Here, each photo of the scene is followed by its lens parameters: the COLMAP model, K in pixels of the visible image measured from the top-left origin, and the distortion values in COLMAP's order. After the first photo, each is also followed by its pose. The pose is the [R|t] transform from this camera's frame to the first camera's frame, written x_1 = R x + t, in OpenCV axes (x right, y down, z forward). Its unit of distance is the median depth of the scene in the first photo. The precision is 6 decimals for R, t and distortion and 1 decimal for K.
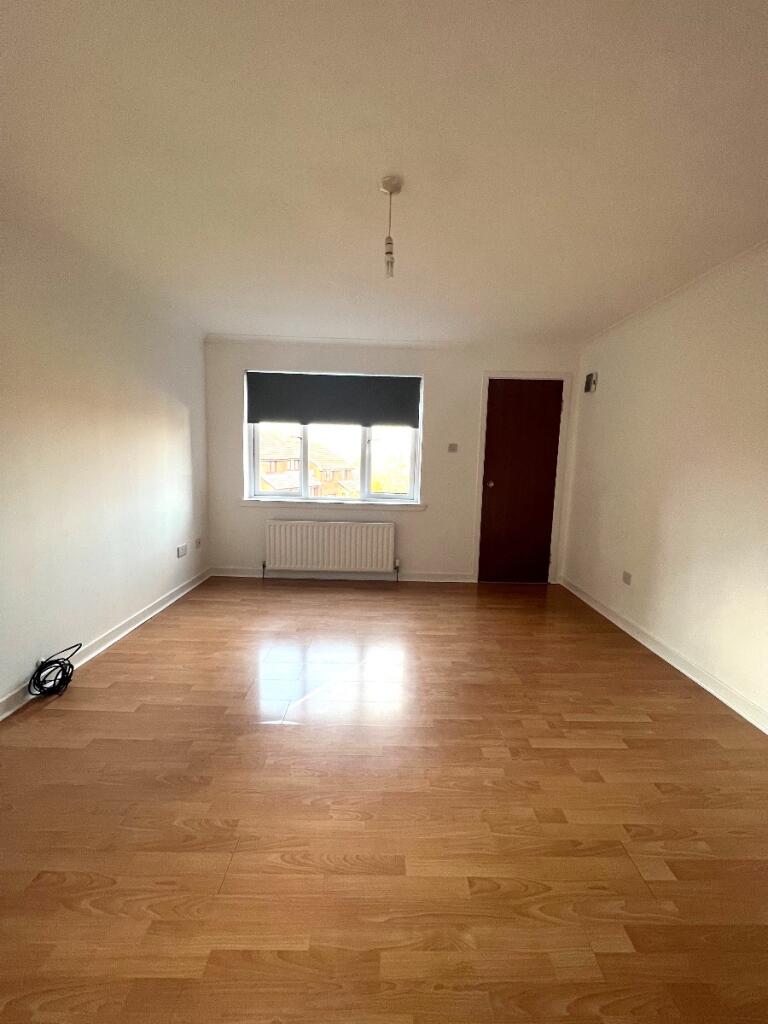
lens RADIAL K [[413.9, 0, 384.0], [0, 413.9, 512.0], [0, 0, 1]] dist [-0.000088, -0.000004]
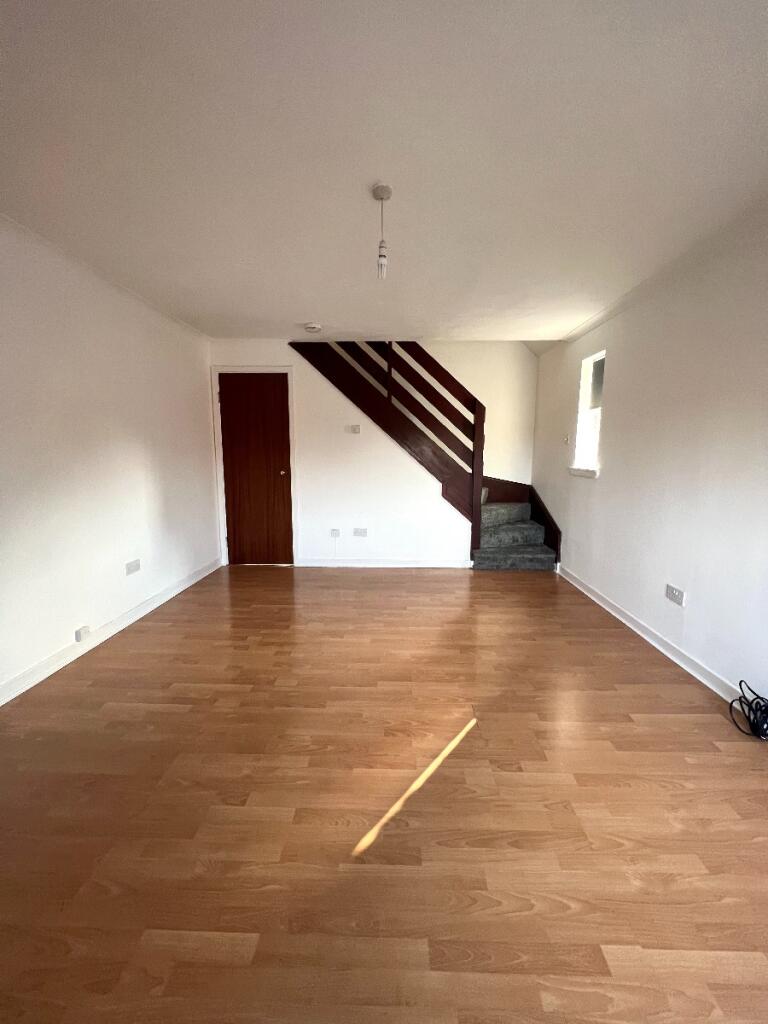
lens RADIAL K [[413.9, 0, 384.0], [0, 413.9, 512.0], [0, 0, 1]] dist [-0.000088, -0.000004]
pose [[-0.998901, -0.025050, 0.039618, -0.054548], [-0.012987, 0.960040, 0.279563, -0.245583], [-0.045038, 0.278741, -0.959310, 1.890243]]
